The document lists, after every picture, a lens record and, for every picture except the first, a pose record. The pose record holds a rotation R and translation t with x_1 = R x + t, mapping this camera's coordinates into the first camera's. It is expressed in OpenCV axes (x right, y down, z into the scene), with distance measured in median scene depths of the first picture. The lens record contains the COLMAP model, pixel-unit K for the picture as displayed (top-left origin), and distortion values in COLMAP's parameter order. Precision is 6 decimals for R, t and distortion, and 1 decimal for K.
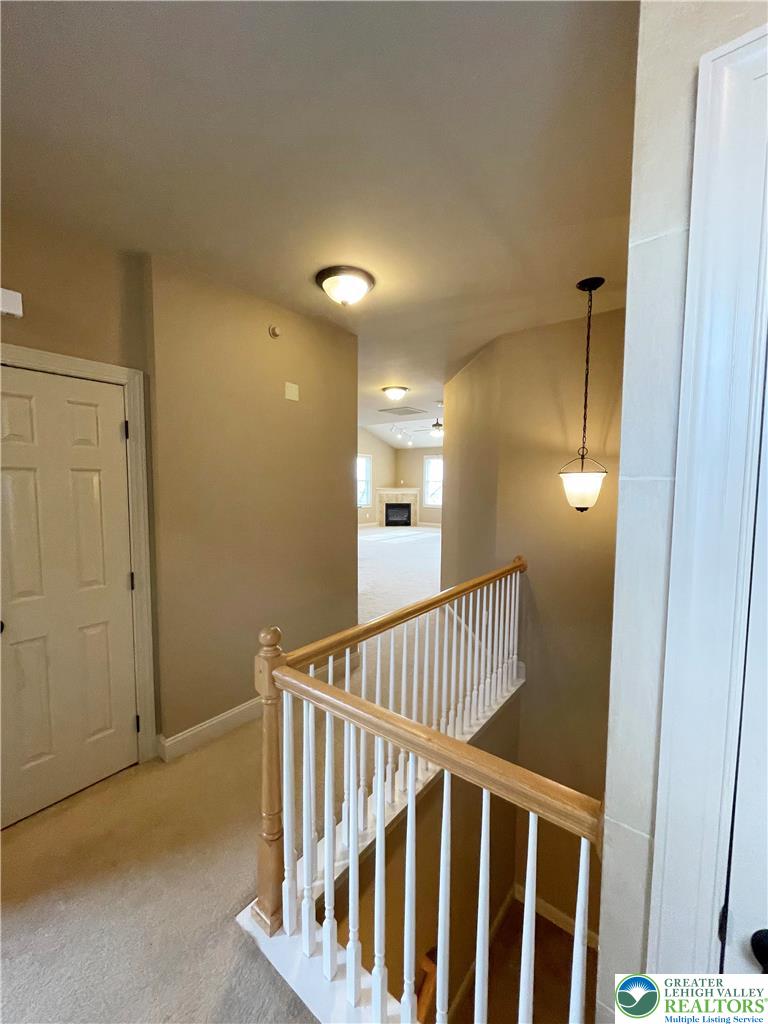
lens RADIAL K [[411.2, 0, 381.1], [0, 411.2, 512.1], [0, 0, 1]] dist [0.000001, 0.000017]
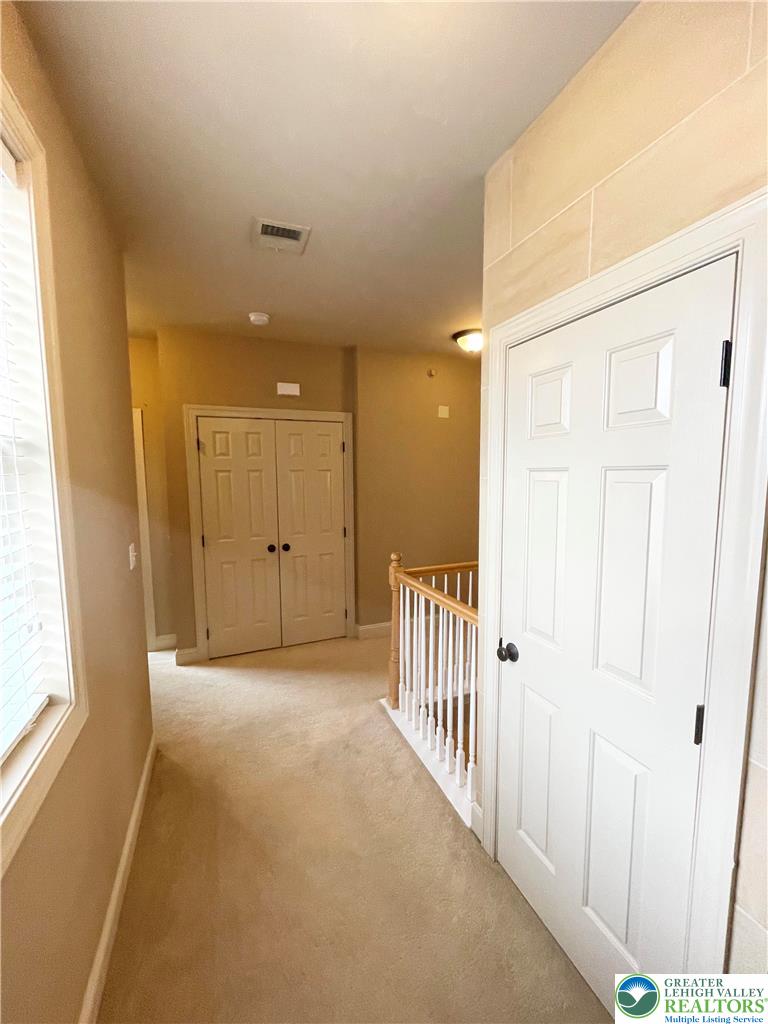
lens RADIAL K [[411.2, 0, 381.1], [0, 411.2, 512.1], [0, 0, 1]] dist [0.000001, 0.000017]
pose [[0.871128, 0.033192, -0.489933, 0.423492], [-0.023171, 0.999380, 0.026506, 0.032630], [0.490509, -0.011738, 0.871357, -0.497262]]
